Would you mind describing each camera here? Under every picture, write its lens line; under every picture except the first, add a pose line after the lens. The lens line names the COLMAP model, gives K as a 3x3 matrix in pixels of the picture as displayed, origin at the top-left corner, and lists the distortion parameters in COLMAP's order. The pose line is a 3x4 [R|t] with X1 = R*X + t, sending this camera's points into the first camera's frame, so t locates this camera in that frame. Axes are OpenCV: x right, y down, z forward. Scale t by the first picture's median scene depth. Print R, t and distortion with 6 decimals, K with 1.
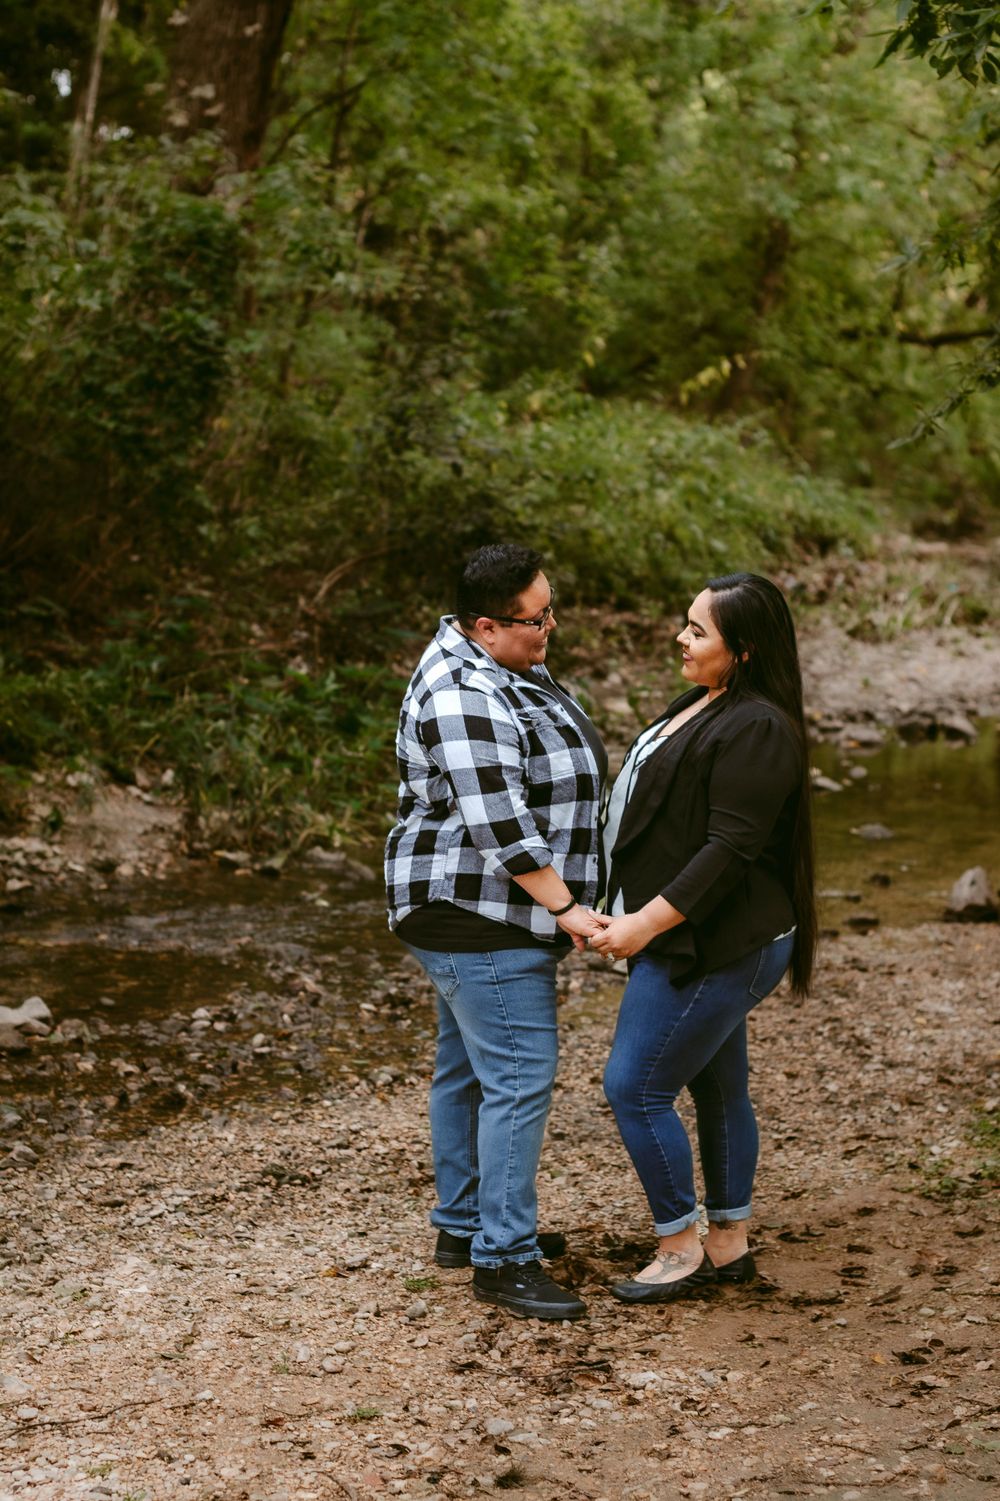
lens RADIAL K [[2746.4, 0, 516.4], [0, 2746.4, 749.0], [0, 0, 1]] dist [0.003385, 0.050508]
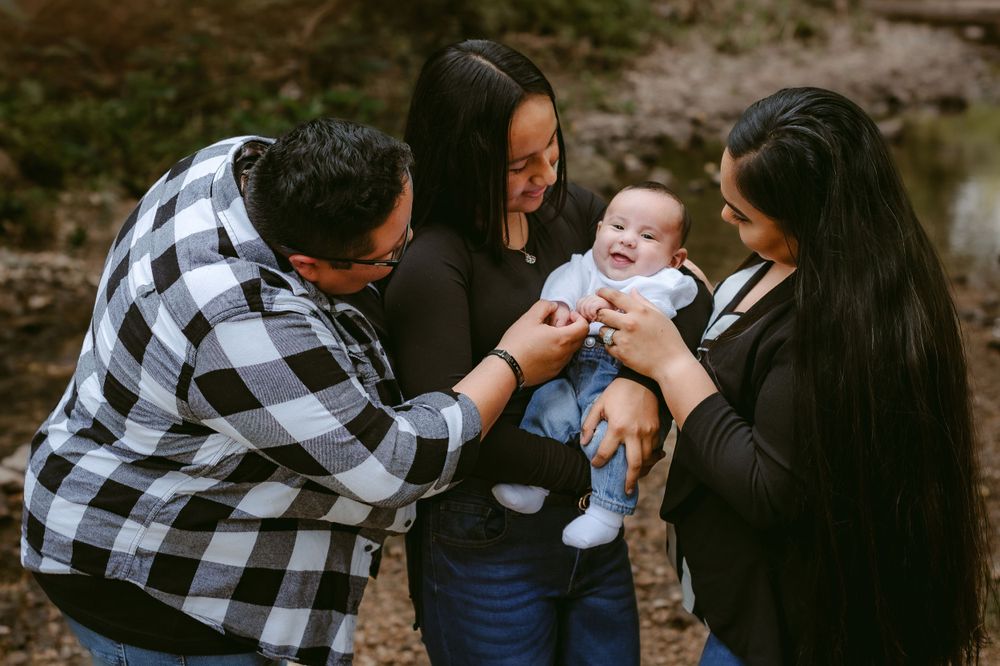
lens RADIAL K [[1819.1, 0, 500.0], [0, 1819.1, 333.0], [0, 0, 1]] dist [-0.004723, 0.053563]
pose [[0.999515, -0.021027, 0.022973, -0.008760], [0.018213, 0.993021, 0.116524, -0.017942], [-0.025263, -0.116049, 0.992922, 0.213017]]
